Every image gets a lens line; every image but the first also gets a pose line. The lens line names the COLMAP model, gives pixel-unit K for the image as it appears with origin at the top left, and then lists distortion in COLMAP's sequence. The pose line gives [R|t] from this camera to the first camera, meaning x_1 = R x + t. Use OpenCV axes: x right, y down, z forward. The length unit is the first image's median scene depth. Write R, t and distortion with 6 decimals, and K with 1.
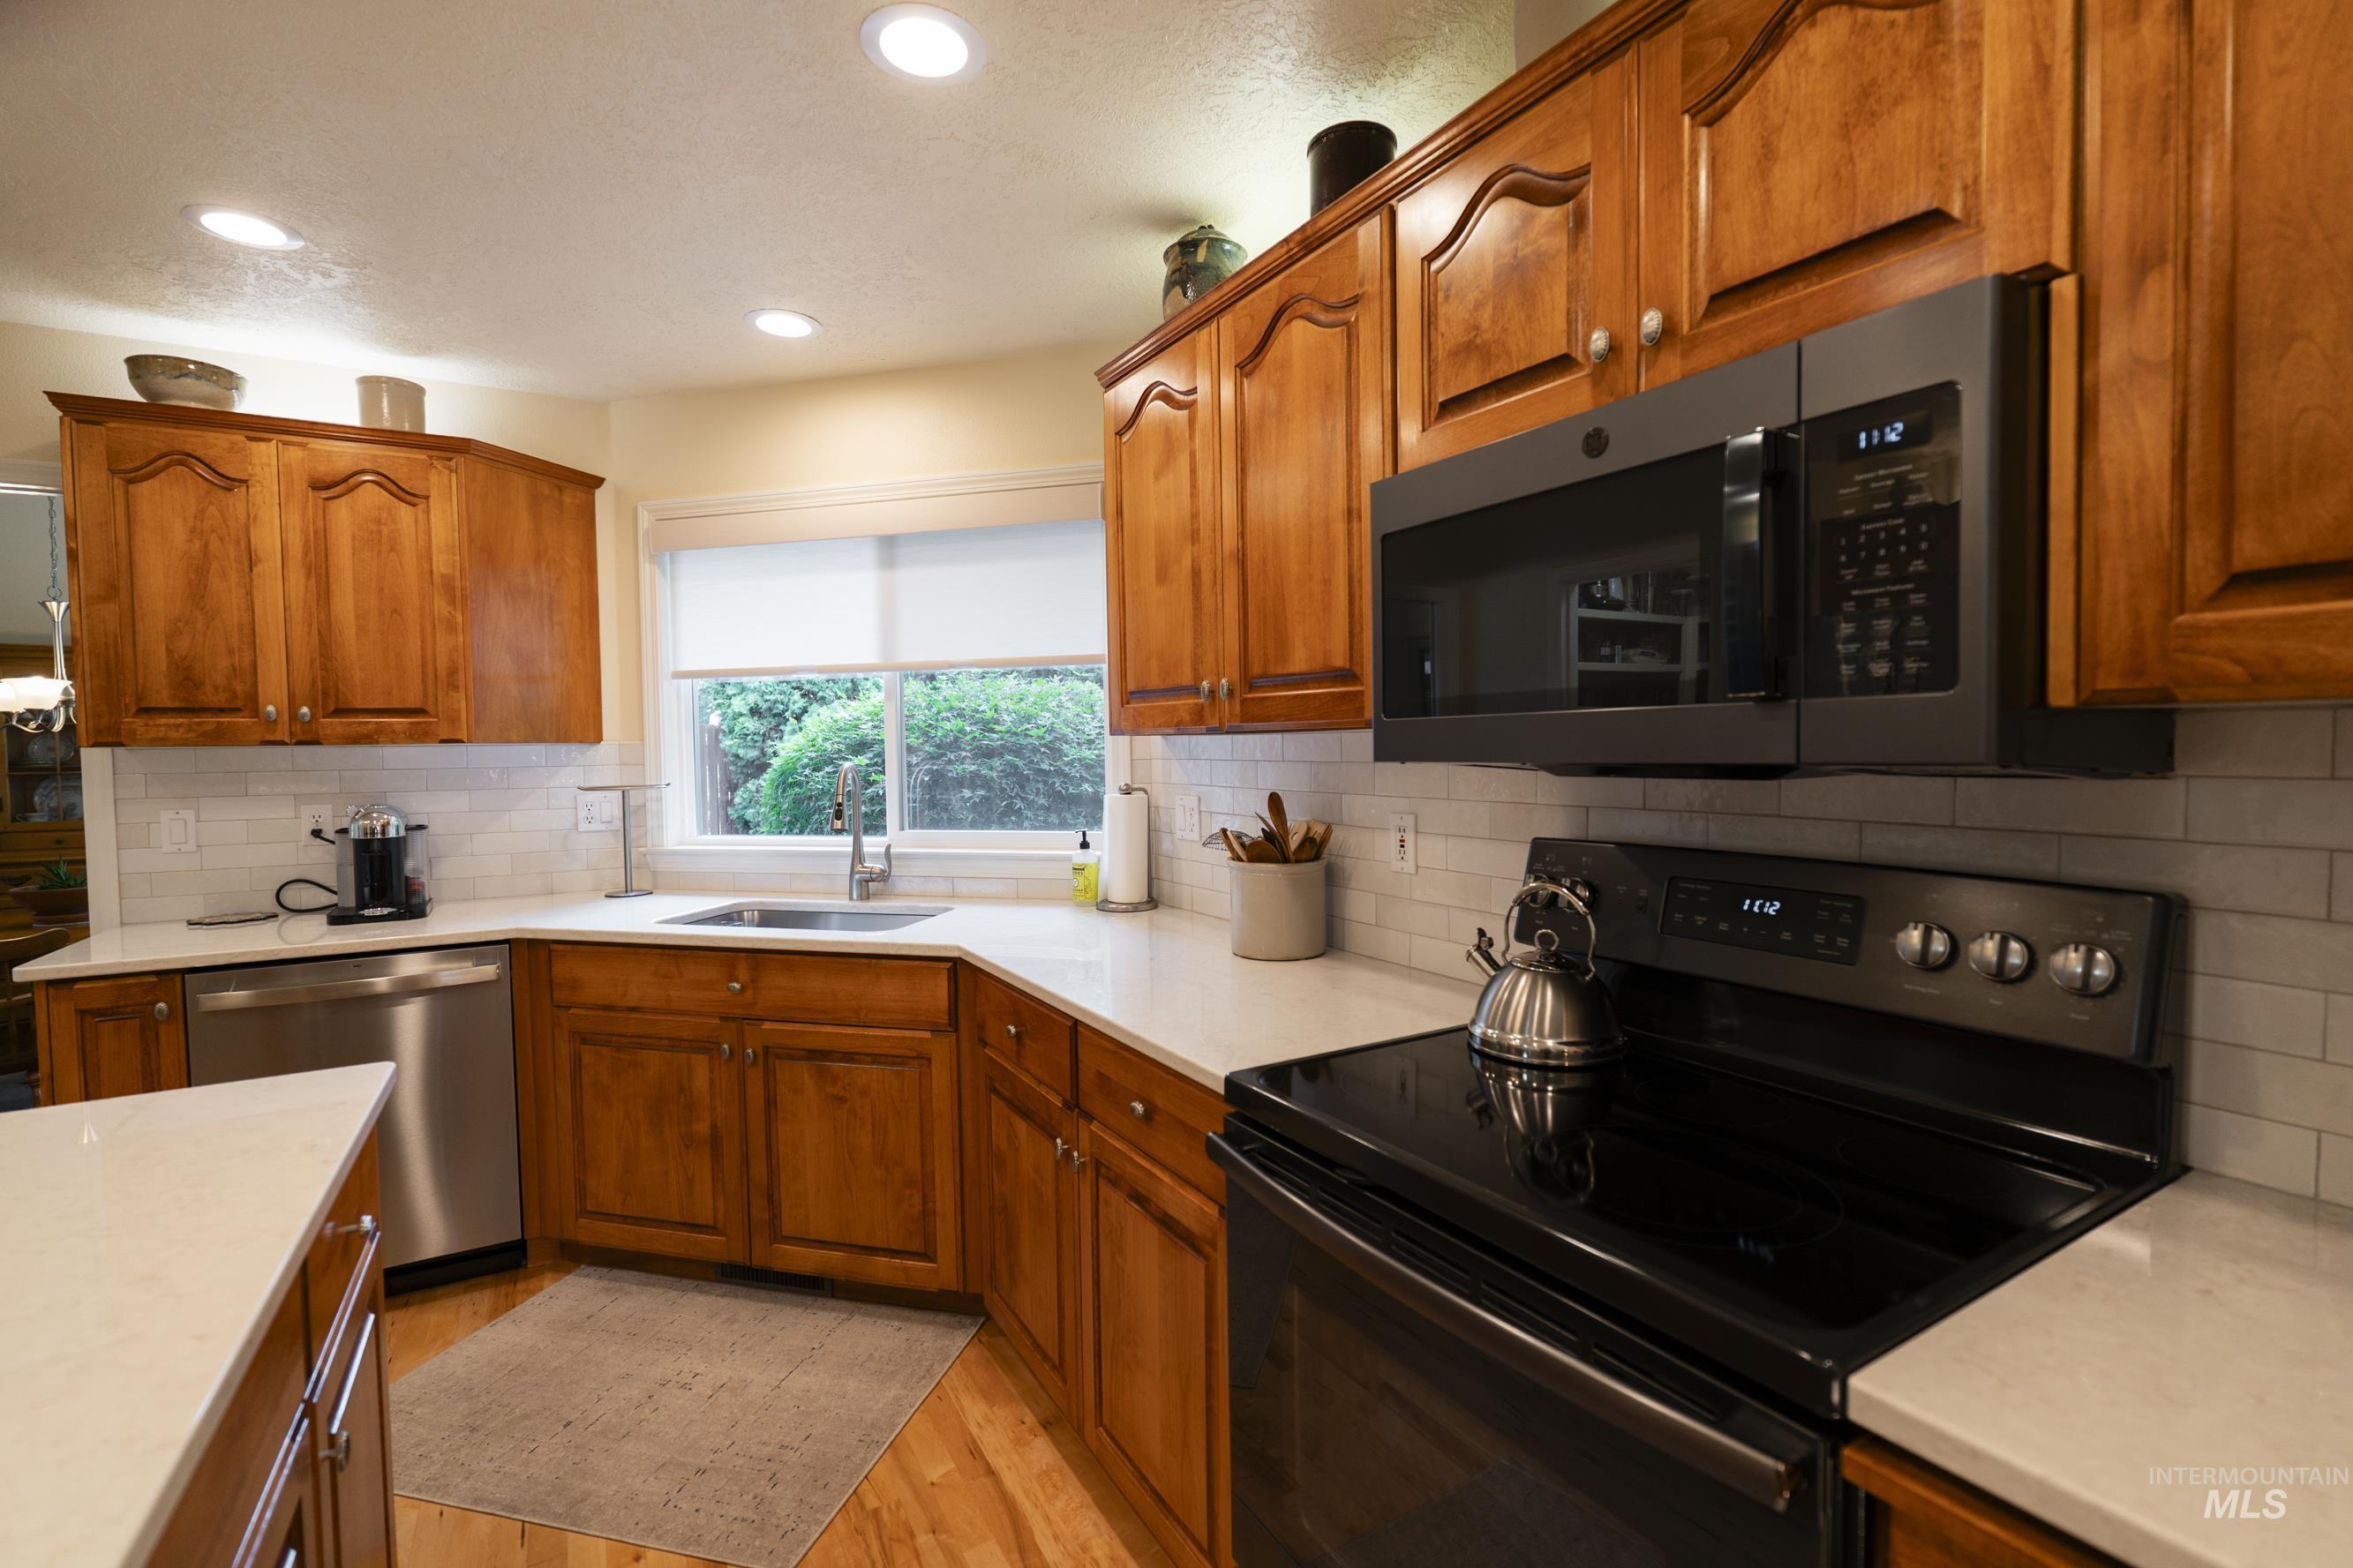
lens RADIAL K [[1044.5, 0, 1181.2], [0, 1044.5, 784.8], [0, 0, 1]] dist [-0.001242, 0.000061]
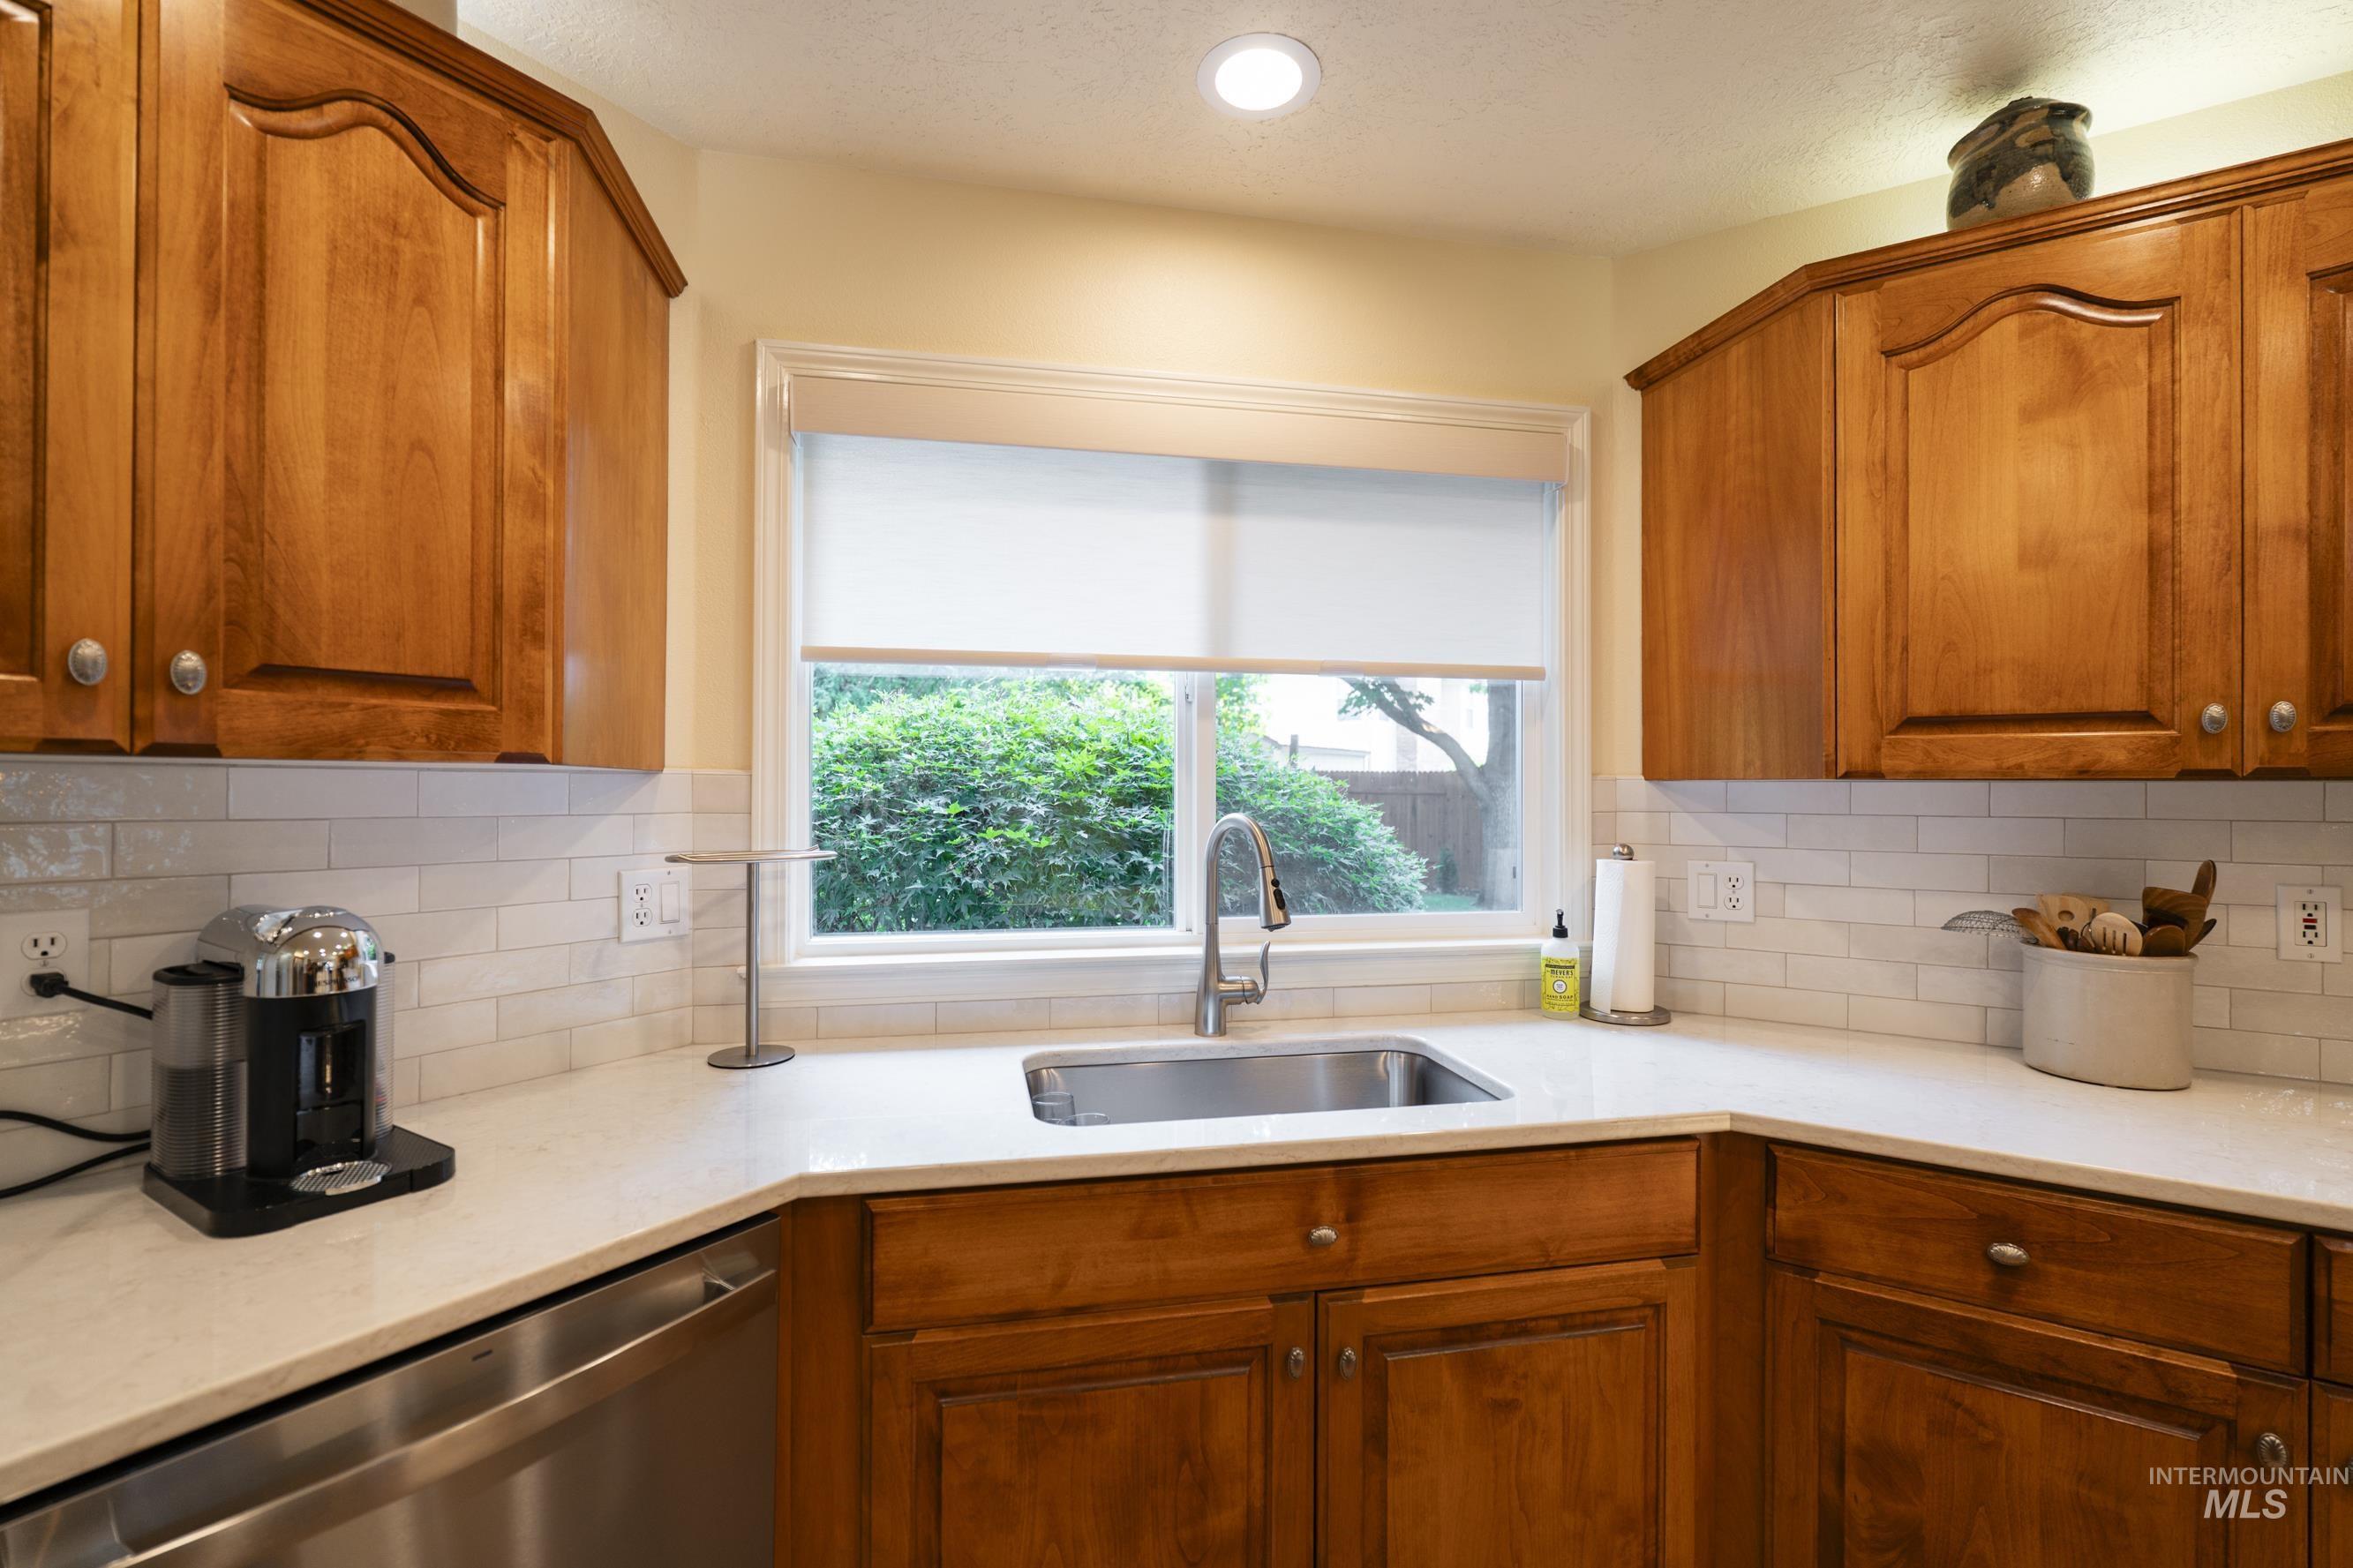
lens RADIAL K [[1044.5, 0, 1180.2], [0, 1044.5, 784.1], [0, 0, 1]] dist [-0.001242, 0.000061]
pose [[0.895326, 0.019529, 0.444982, -0.688912], [0.001527, 0.998898, -0.046911, -0.010324], [-0.445408, 0.042680, 0.894310, 0.512978]]
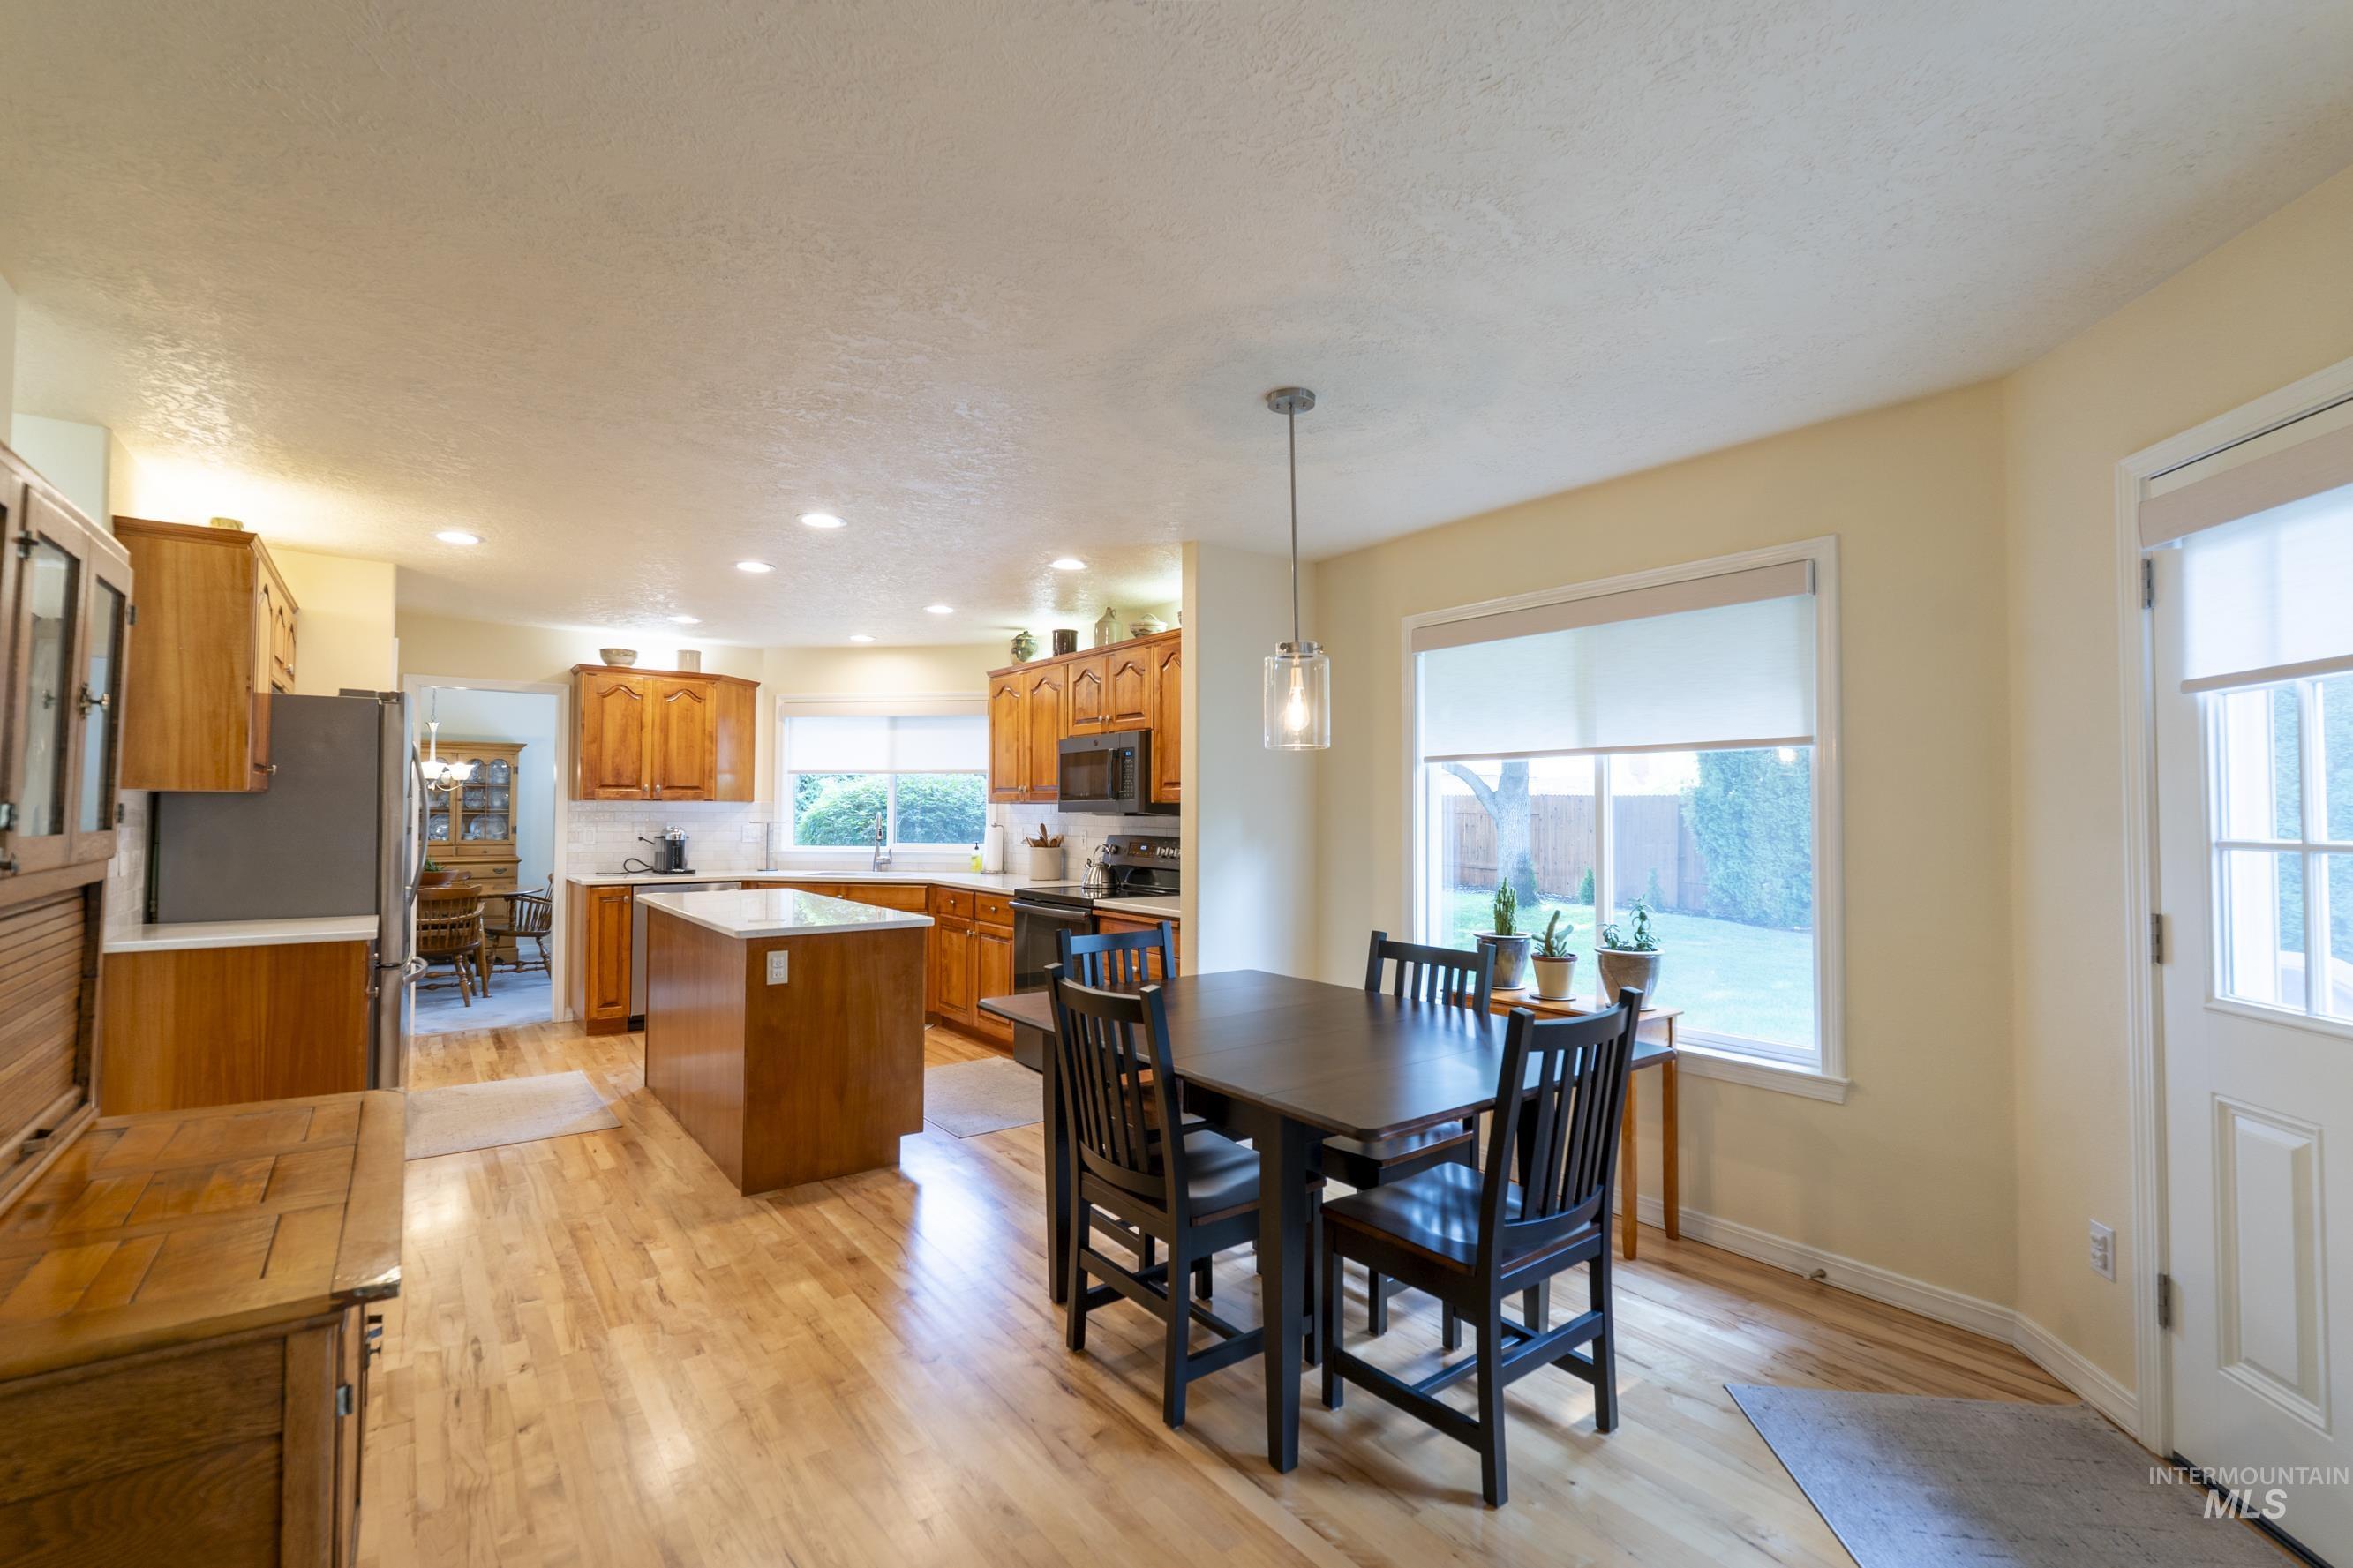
lens RADIAL K [[1044.5, 0, 1188.7], [0, 1044.5, 788.1], [0, 0, 1]] dist [-0.001242, 0.000061]
pose [[0.992967, 0.021509, 0.116419, 0.121137], [-0.014146, 0.997868, -0.063705, 0.071279], [-0.117541, 0.061610, 0.991155, -1.600604]]
